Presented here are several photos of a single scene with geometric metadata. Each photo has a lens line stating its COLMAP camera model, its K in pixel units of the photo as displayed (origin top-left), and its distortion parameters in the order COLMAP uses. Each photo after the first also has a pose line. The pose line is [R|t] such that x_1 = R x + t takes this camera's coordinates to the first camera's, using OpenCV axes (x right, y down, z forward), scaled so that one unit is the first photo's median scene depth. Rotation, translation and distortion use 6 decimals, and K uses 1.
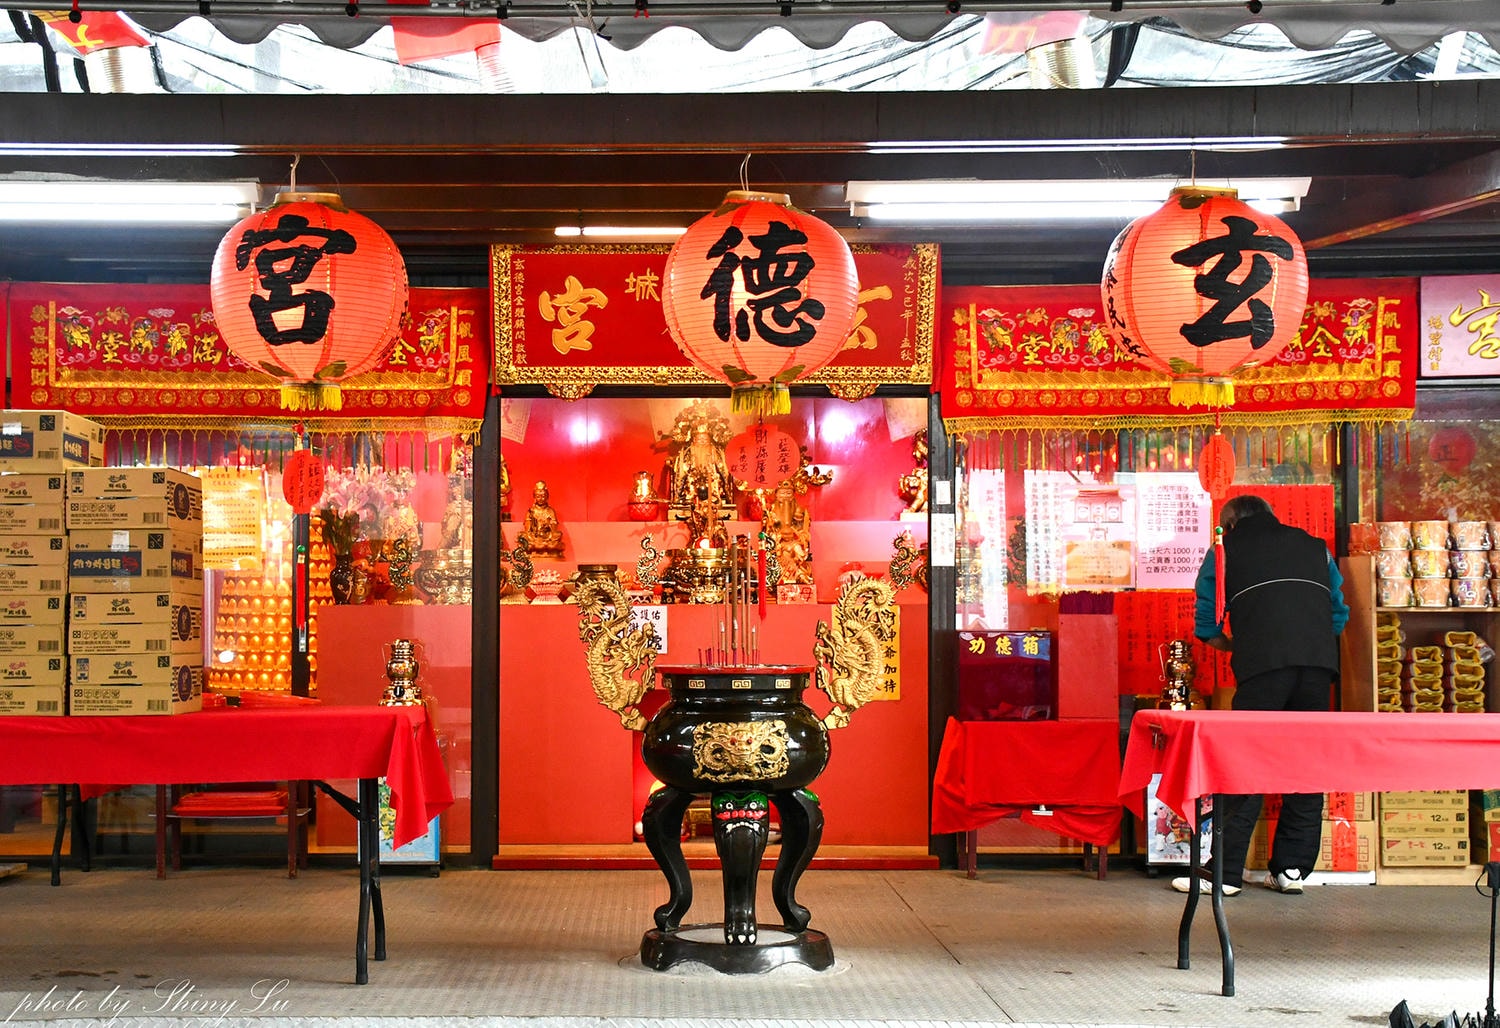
lens RADIAL K [[2315.3, 0, 750.2], [0, 2315.3, 512.0], [0, 0, 1]] dist [0.129016, 0.000000]
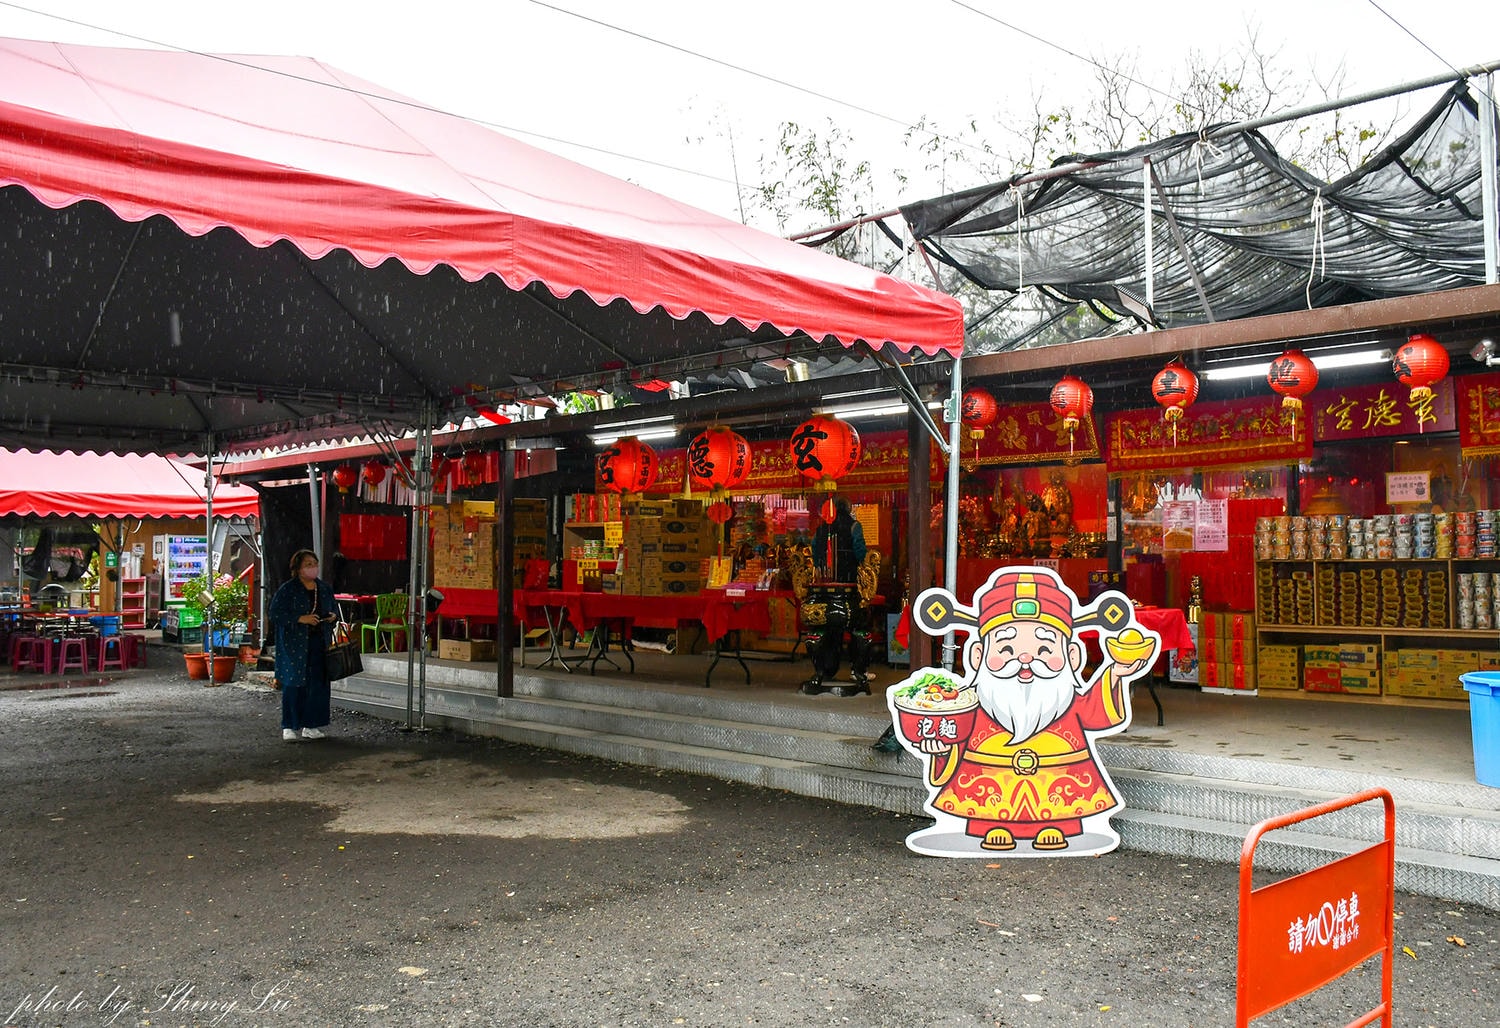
lens RADIAL K [[1337.2, 0, 752.5], [0, 1337.2, 516.4], [0, 0, 1]] dist [-0.020413, -0.003676]
pose [[0.708122, -0.024344, -0.705670, 0.740155], [0.032505, 0.999470, -0.001861, -0.008510], [0.705341, -0.021620, 0.708538, -0.118371]]
